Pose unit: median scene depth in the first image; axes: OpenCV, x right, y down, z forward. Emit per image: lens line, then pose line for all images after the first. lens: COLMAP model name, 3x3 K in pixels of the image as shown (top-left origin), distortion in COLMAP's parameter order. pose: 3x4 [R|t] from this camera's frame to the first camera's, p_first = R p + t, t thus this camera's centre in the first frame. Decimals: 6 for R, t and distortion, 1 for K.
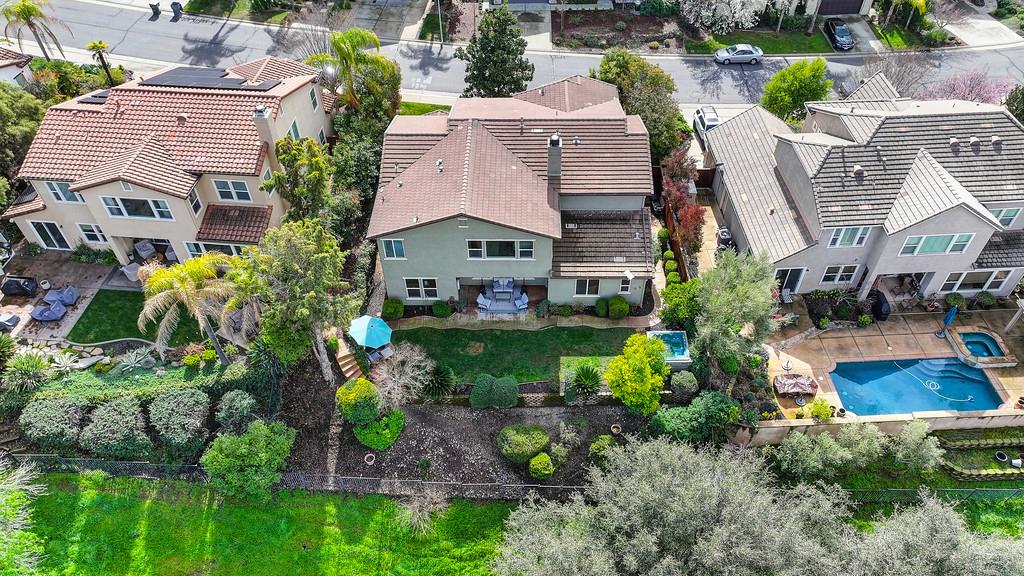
lens RADIAL K [[727.0, 0, 512.0], [0, 727.0, 288.0], [0, 0, 1]] dist [0.008052, 0.005822]
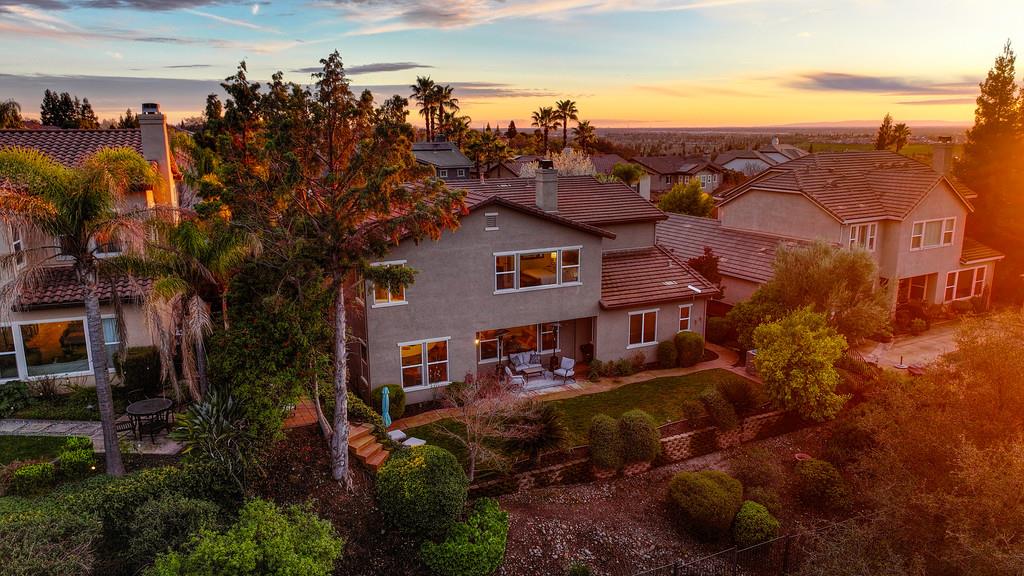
lens RADIAL K [[727.0, 0, 512.0], [0, 727.0, 288.0], [0, 0, 1]] dist [0.008052, 0.005822]
pose [[0.895400, -0.084375, 0.437195, -0.335098], [0.317393, 0.809585, -0.493796, 0.289519], [-0.312283, 0.580907, 0.751682, 0.477049]]
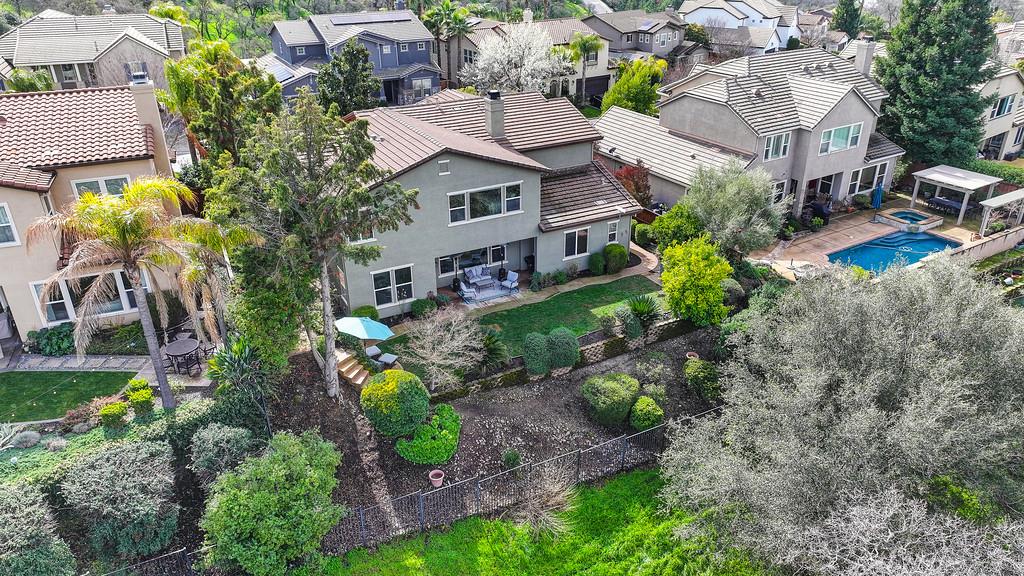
lens RADIAL K [[734.3, 0, 511.3], [0, 734.3, 291.3], [0, 0, 1]] dist [0.012508, -0.001565]
pose [[0.877923, -0.206691, 0.431891, -0.360712], [0.344908, 0.898652, -0.271040, 0.265663], [-0.332099, 0.386915, 0.860237, 0.300430]]
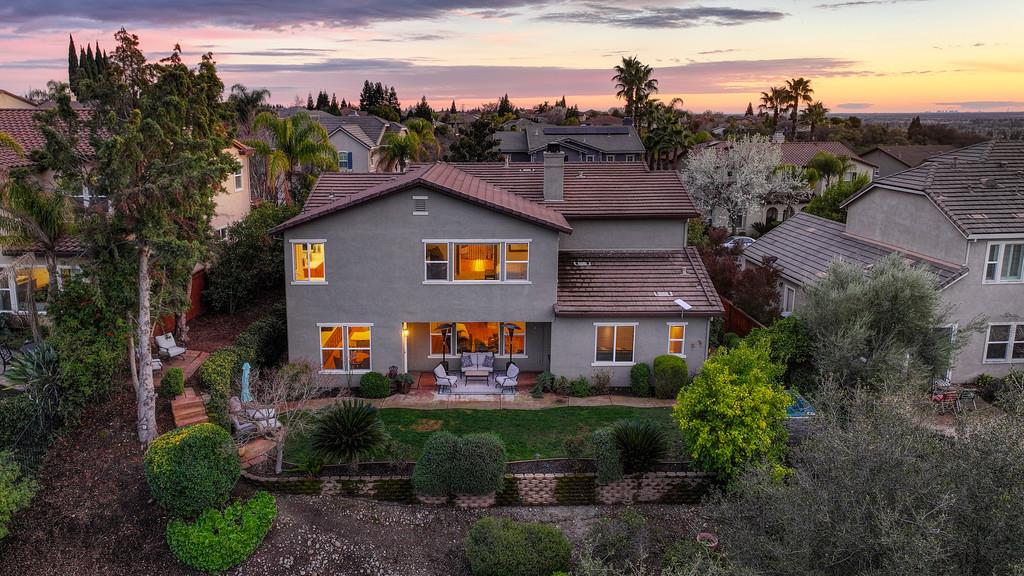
lens RADIAL K [[747.0, 0, 488.4], [0, 747.0, 261.9], [0, 0, 1]] dist [0.009537, 0.004604]
pose [[0.999929, 0.011674, 0.002477, -0.006426], [-0.008053, 0.813233, -0.581883, 0.313339], [-0.008807, 0.581822, 0.813269, 0.458958]]
